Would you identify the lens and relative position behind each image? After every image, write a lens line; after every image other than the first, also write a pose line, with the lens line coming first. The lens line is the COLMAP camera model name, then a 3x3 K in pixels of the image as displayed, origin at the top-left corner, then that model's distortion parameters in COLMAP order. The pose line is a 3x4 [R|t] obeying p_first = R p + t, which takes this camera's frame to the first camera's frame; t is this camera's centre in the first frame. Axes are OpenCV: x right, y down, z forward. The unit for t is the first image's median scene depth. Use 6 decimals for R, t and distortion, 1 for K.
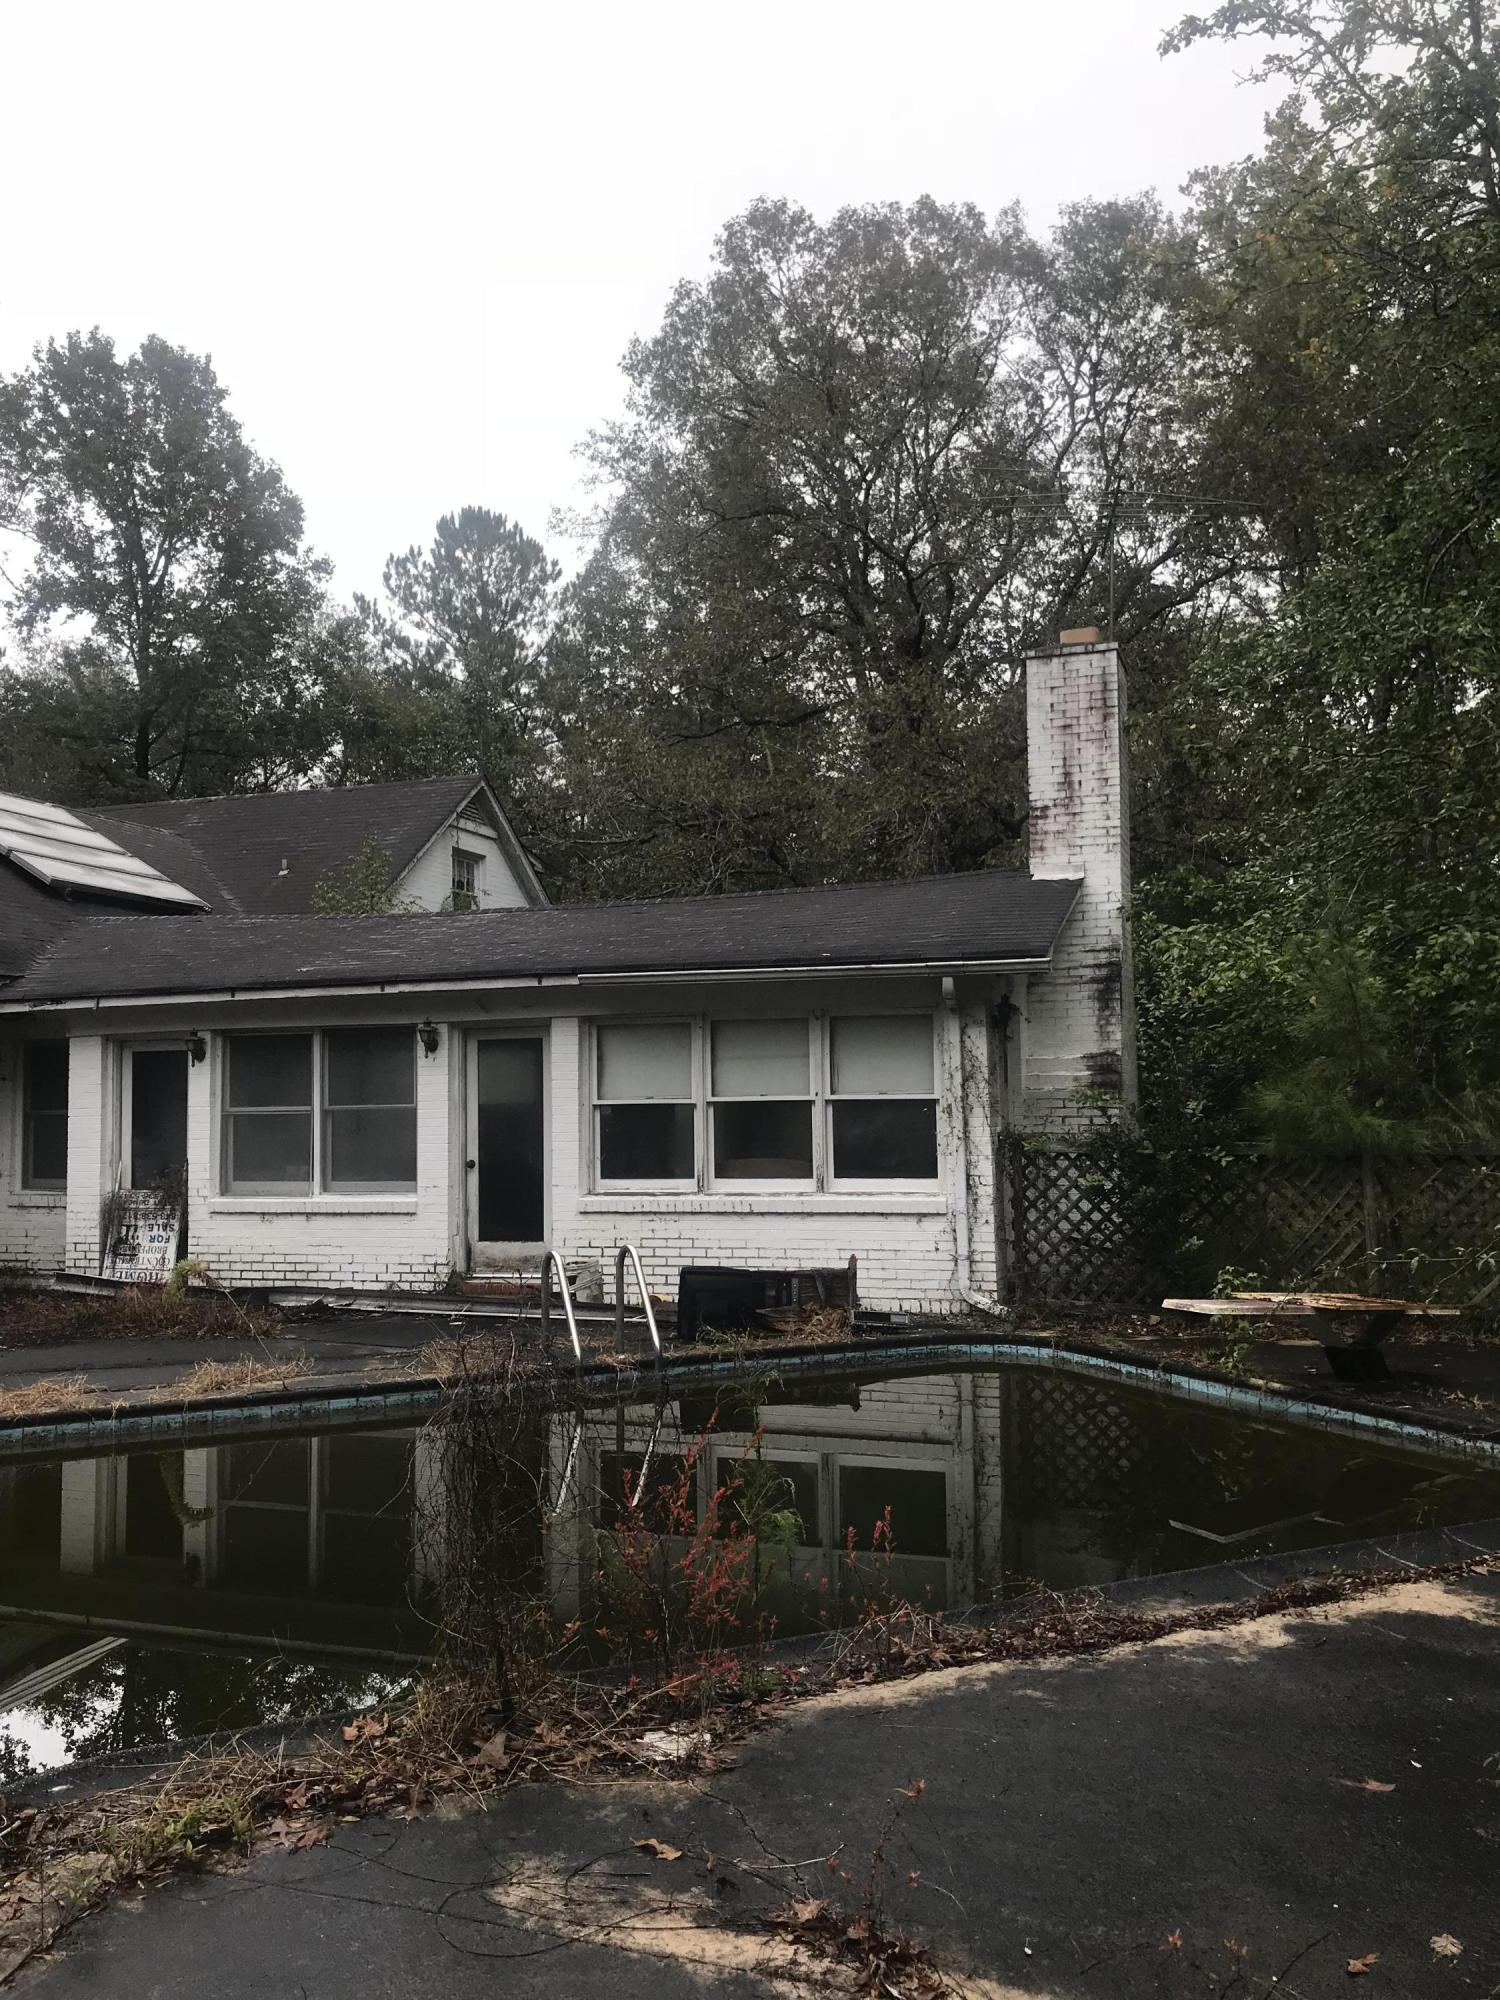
lens RADIAL K [[1637.9, 0, 750.0], [0, 1637.9, 1000.0], [0, 0, 1]] dist [0.097544, -0.136599]
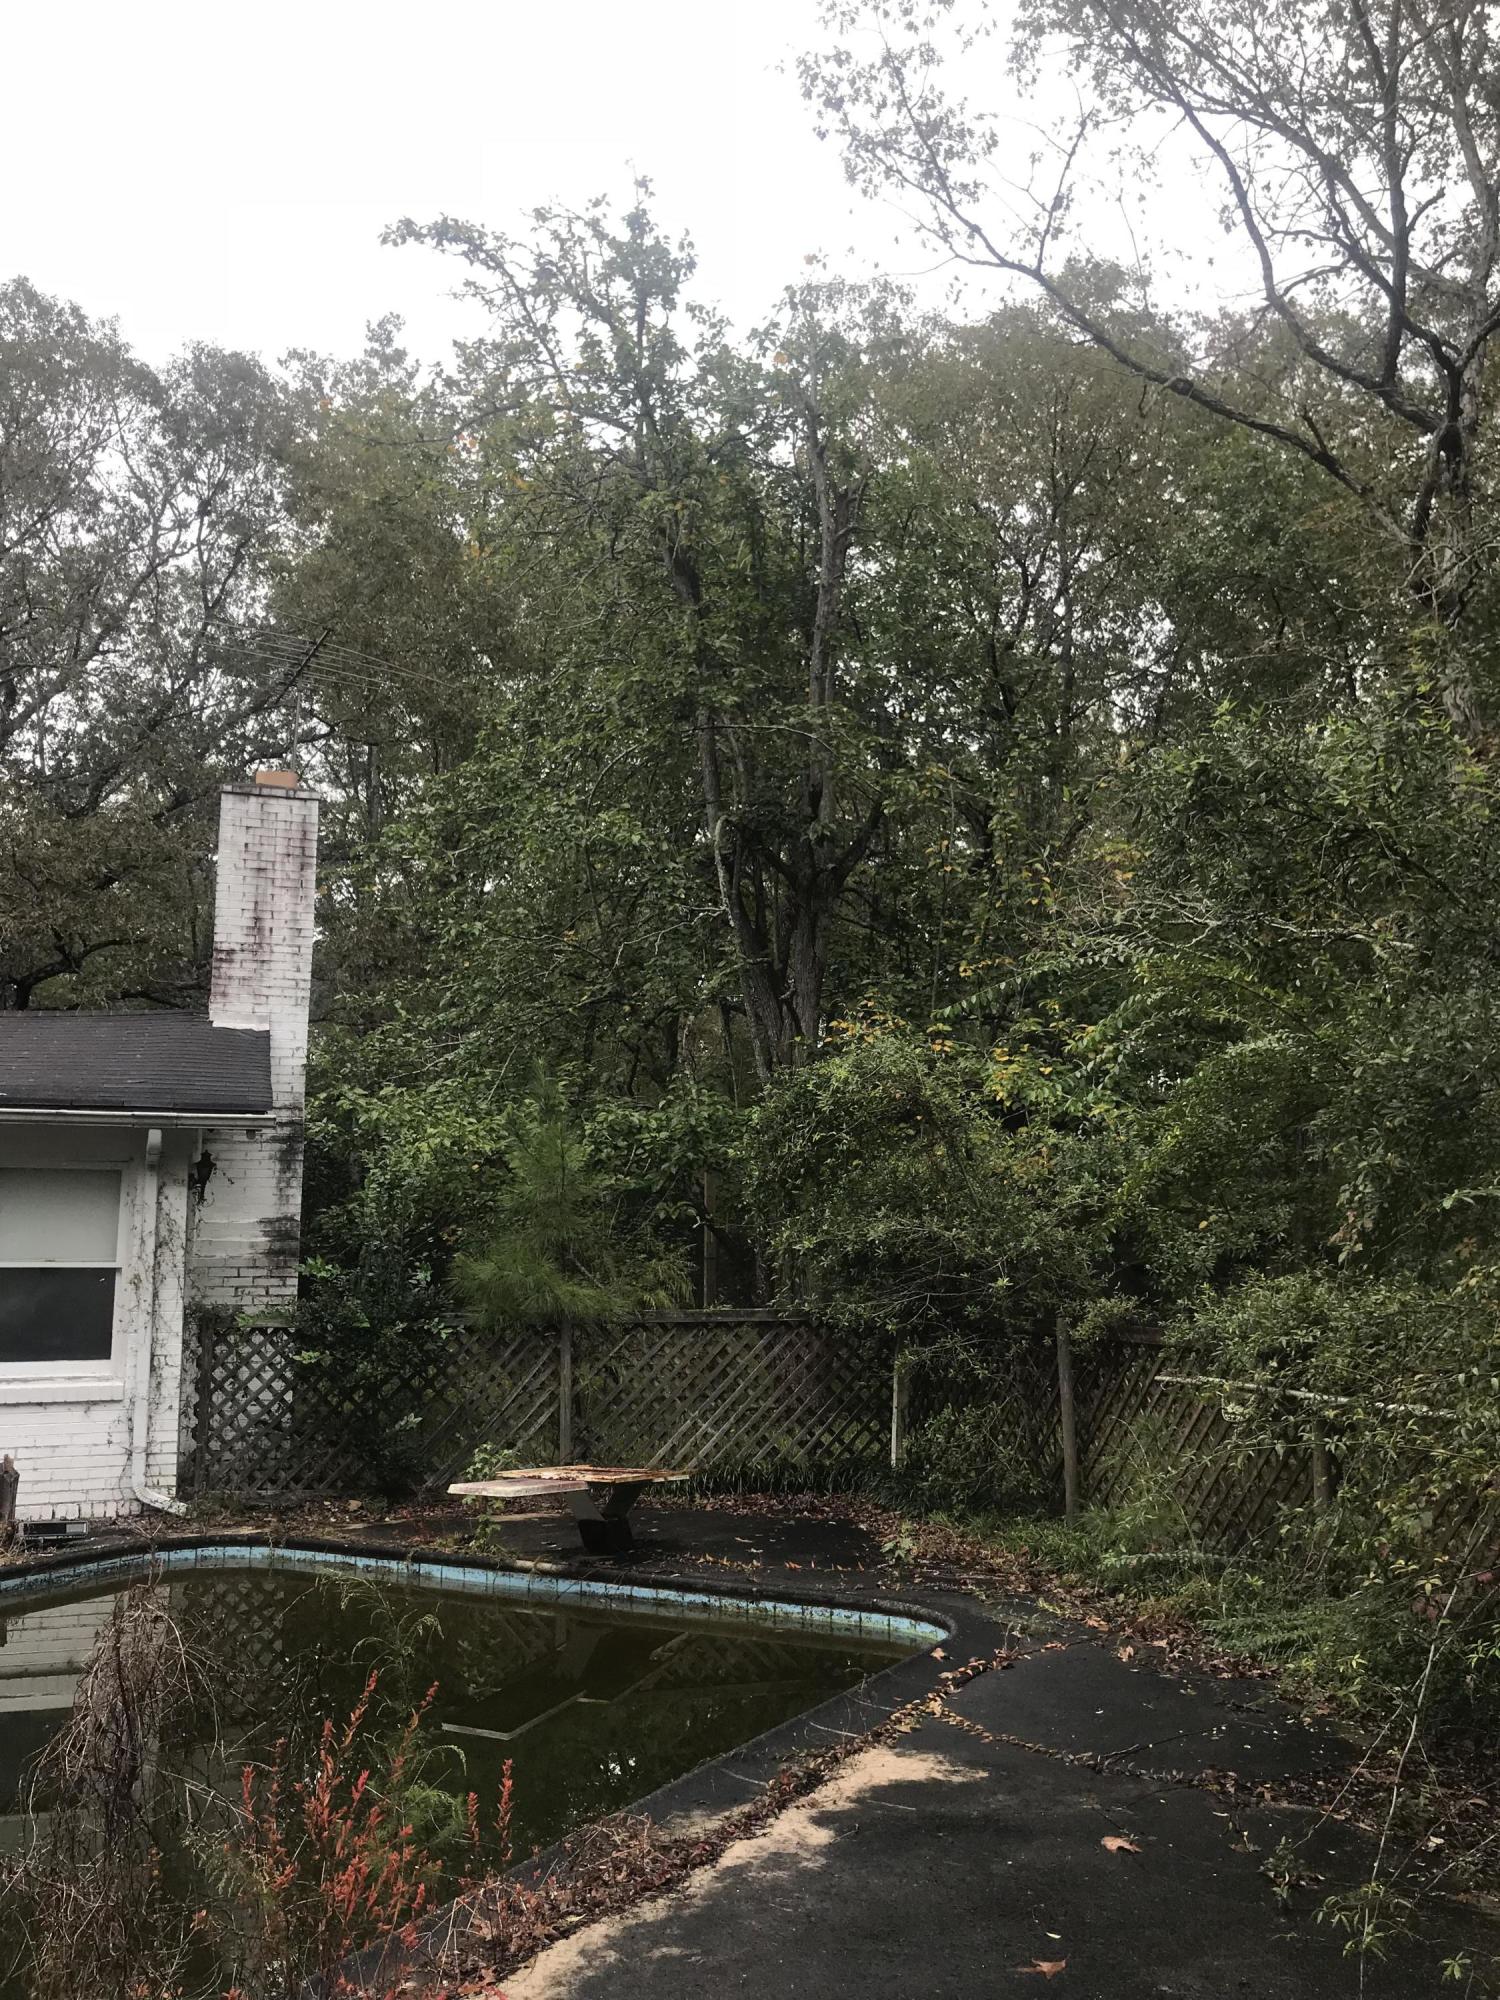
lens RADIAL K [[1658.0, 0, 750.0], [0, 1658.0, 1000.0], [0, 0, 1]] dist [0.004500, 0.012159]
pose [[0.810723, 0.102104, 0.576457, -0.140262], [-0.048130, 0.992965, -0.108187, -0.001853], [-0.583448, 0.059965, 0.809934, 0.075511]]
